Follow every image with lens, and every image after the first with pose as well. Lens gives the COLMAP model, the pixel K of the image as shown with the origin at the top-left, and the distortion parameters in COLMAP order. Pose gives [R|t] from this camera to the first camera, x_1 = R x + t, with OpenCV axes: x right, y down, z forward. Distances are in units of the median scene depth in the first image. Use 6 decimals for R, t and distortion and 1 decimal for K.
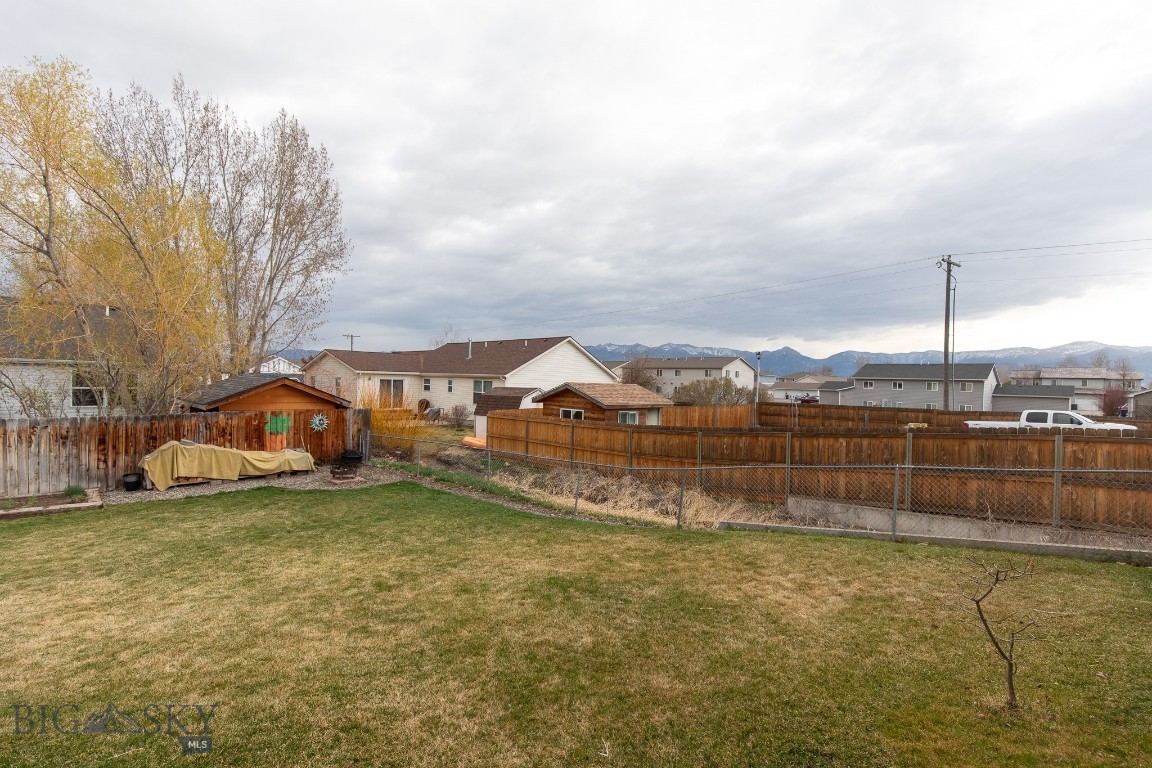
lens RADIAL K [[520.9, 0, 583.4], [0, 520.9, 388.8], [0, 0, 1]] dist [0.012872, -0.002612]
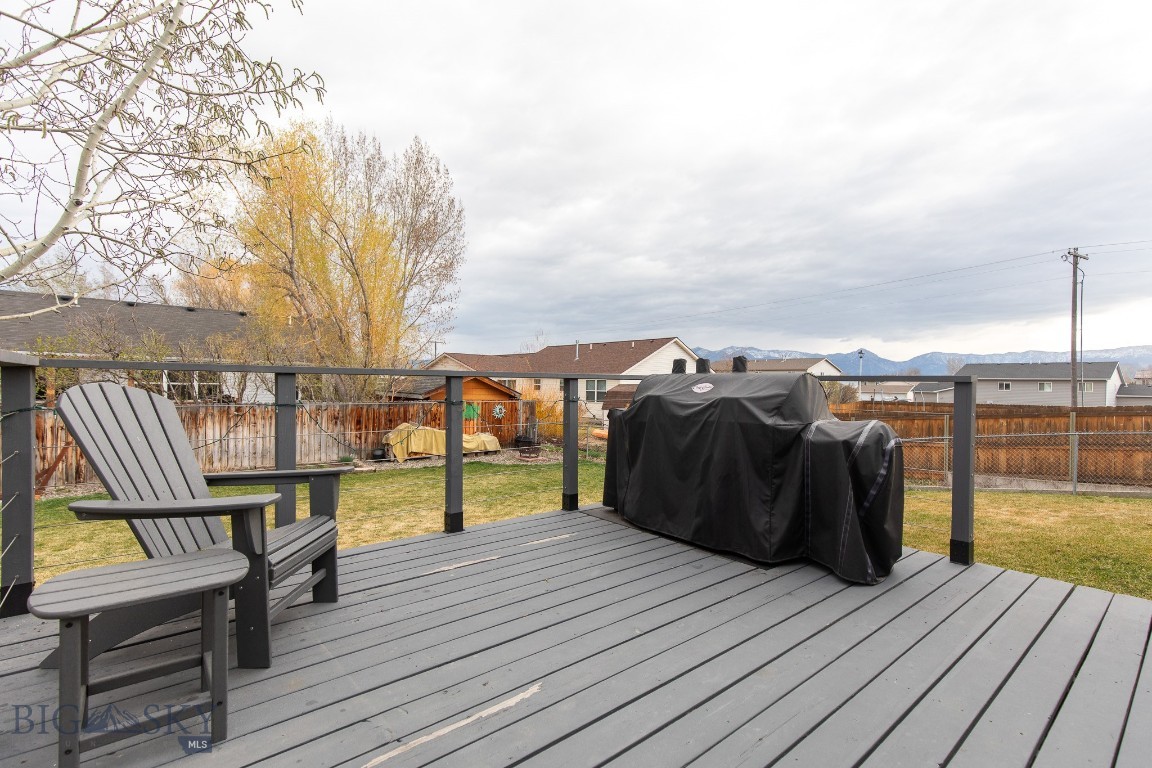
lens RADIAL K [[520.9, 0, 587.7], [0, 520.9, 392.2], [0, 0, 1]] dist [0.012872, -0.002612]
pose [[0.993222, -0.003835, -0.116166, -0.173886], [0.003378, 0.999986, -0.004124, 0.027310], [0.116180, 0.003703, 0.993221, -0.147126]]
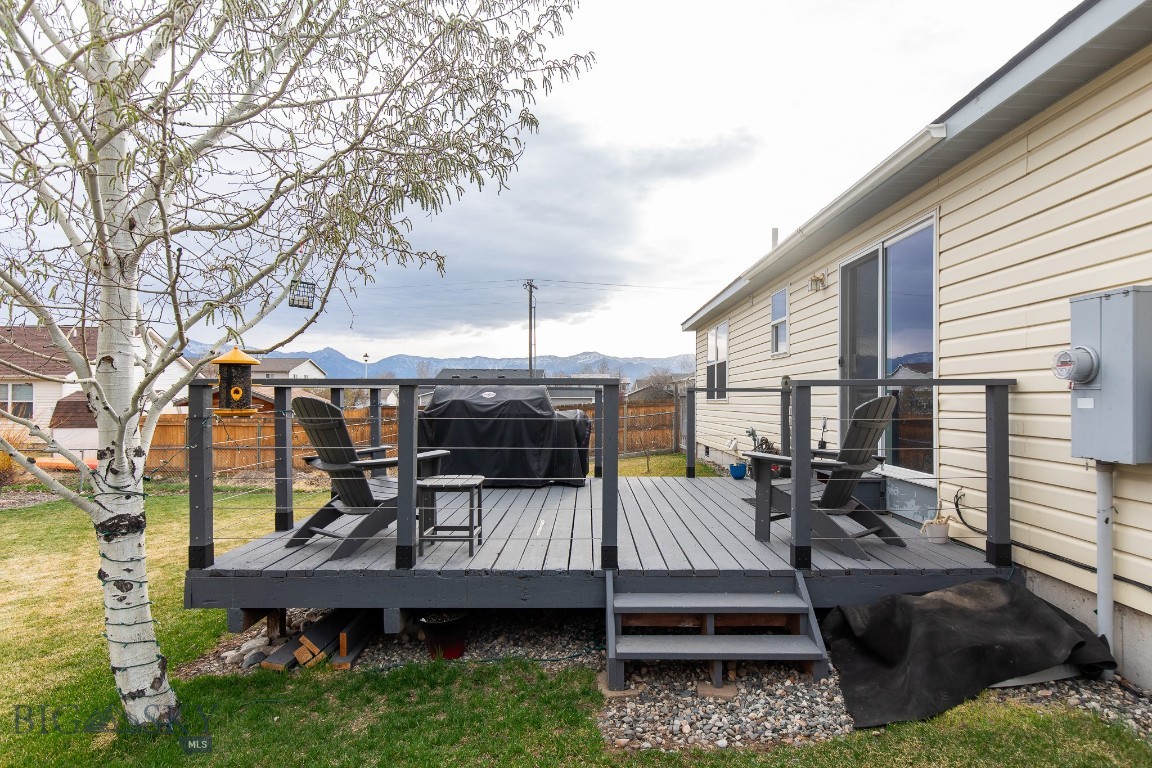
lens RADIAL K [[639.6, 0, 586.5], [0, 639.6, 386.0], [0, 0, 1]] dist [0.008190, -0.001370]
pose [[0.729769, -0.007066, 0.683657, -0.419761], [0.020838, 0.999712, -0.011912, 0.025193], [-0.683376, 0.022939, 0.729706, -0.310837]]
